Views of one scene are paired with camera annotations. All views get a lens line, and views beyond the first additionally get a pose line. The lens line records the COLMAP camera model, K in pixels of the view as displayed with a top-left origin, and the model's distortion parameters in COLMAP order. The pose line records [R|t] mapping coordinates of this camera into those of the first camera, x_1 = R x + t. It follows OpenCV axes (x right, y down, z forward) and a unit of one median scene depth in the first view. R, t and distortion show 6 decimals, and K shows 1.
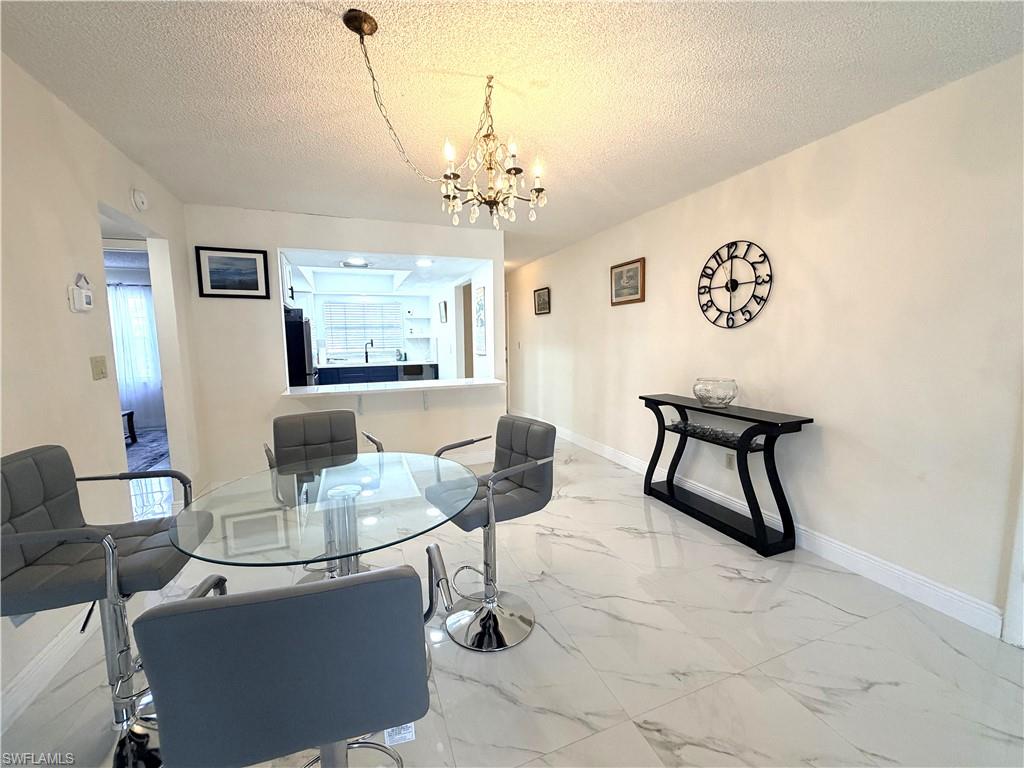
lens RADIAL K [[407.5, 0, 508.7], [0, 407.5, 384.2], [0, 0, 1]] dist [0.000483, 0.000248]
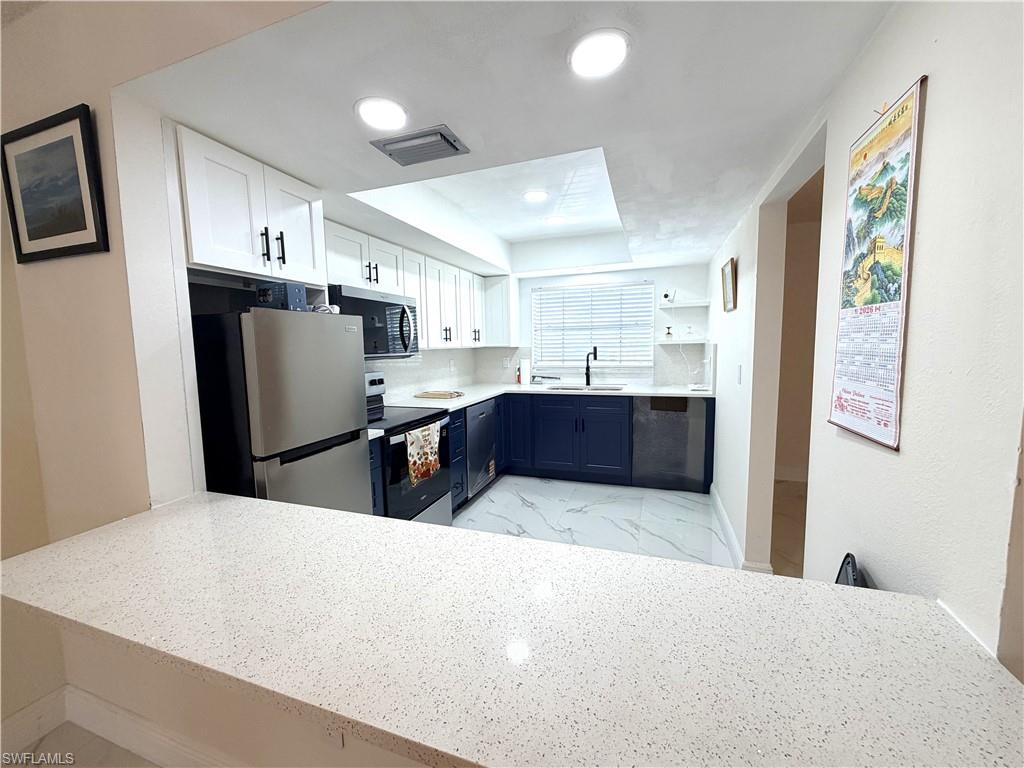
lens RADIAL K [[407.5, 0, 508.7], [0, 407.5, 384.2], [0, 0, 1]] dist [0.000483, 0.000248]
pose [[0.758160, 0.066768, -0.648642, -0.045728], [-0.066501, 0.997474, 0.024946, -0.062748], [0.648669, 0.024222, 0.760685, 0.474639]]
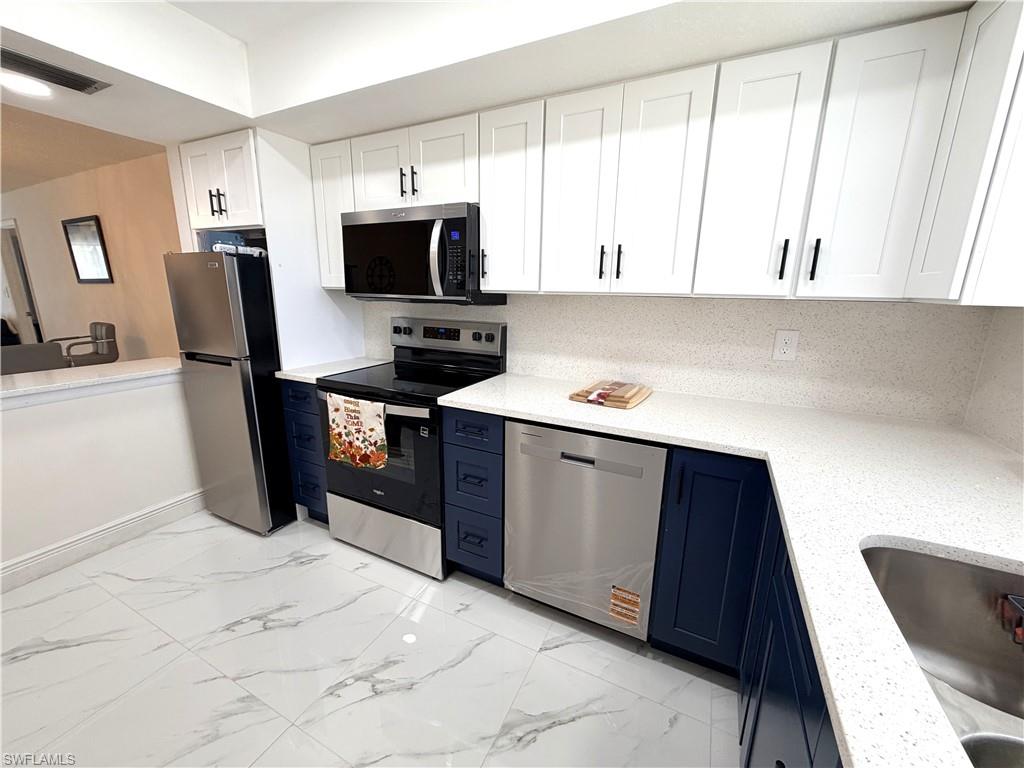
lens RADIAL K [[407.5, 0, 508.7], [0, 407.5, 384.2], [0, 0, 1]] dist [0.000483, 0.000248]
pose [[-0.744318, 0.159584, -0.648478, -0.242097], [-0.075511, 0.944691, 0.319150, -0.111320], [0.663543, 0.286516, -0.691100, 0.951652]]
